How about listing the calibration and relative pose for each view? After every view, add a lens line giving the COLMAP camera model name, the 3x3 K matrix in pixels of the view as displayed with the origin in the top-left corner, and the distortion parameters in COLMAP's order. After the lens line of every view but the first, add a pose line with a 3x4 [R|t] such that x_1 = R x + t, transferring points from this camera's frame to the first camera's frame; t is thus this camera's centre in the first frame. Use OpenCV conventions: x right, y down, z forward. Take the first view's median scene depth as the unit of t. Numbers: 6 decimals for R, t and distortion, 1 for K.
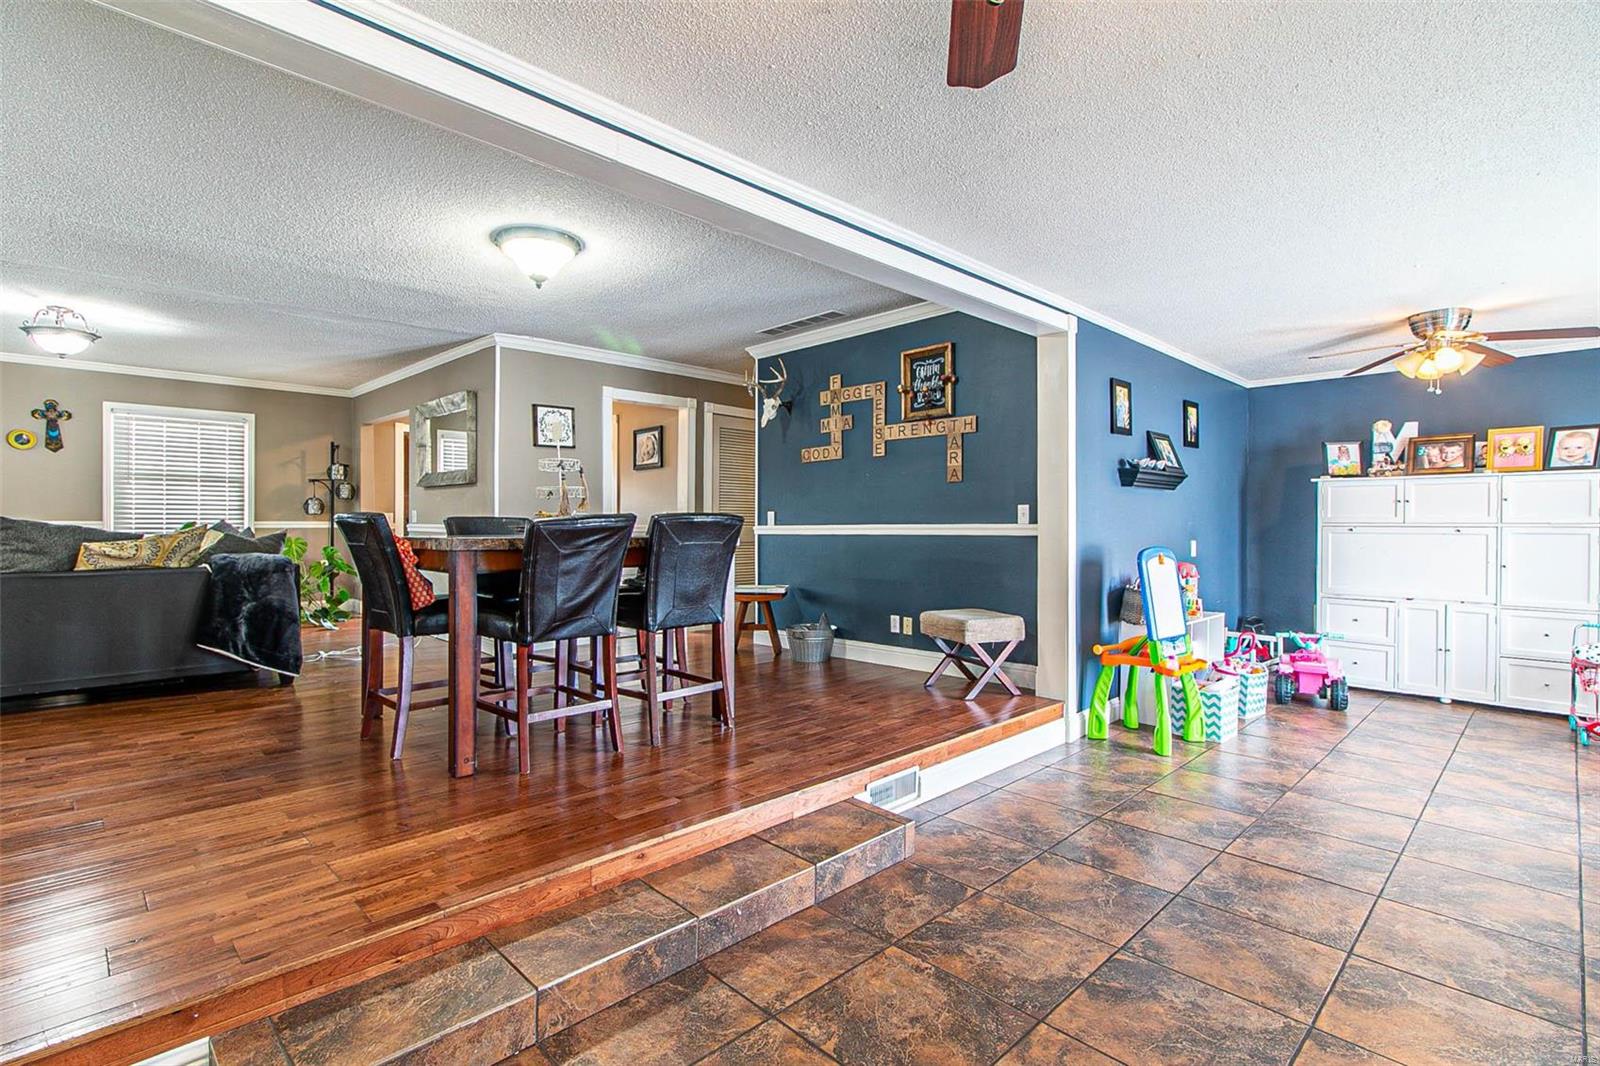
lens RADIAL K [[762.1, 0, 808.4], [0, 762.1, 529.3], [0, 0, 1]] dist [0.002262, 0.000833]
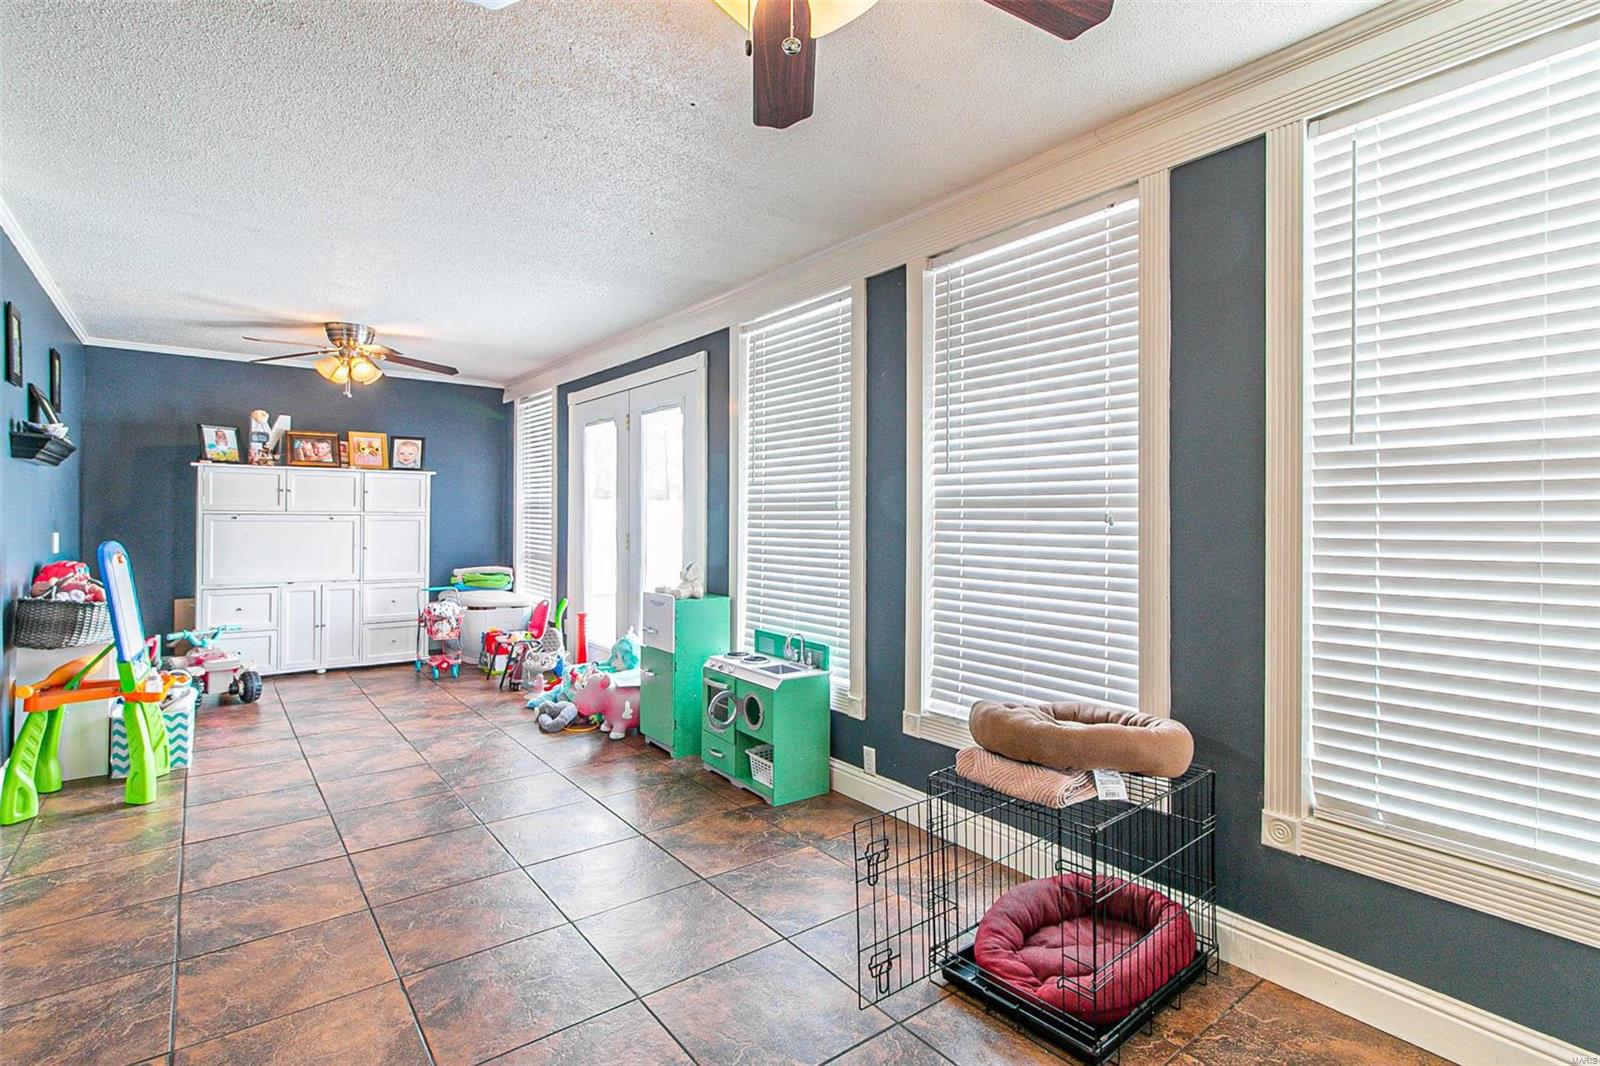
lens RADIAL K [[762.1, 0, 805.9], [0, 762.1, 511.7], [0, 0, 1]] dist [0.002262, 0.000833]
pose [[0.116981, 0.003480, 0.993128, -0.184113], [0.001291, 0.999992, -0.003656, -0.002607], [-0.993133, 0.001710, 0.116976, 0.167942]]
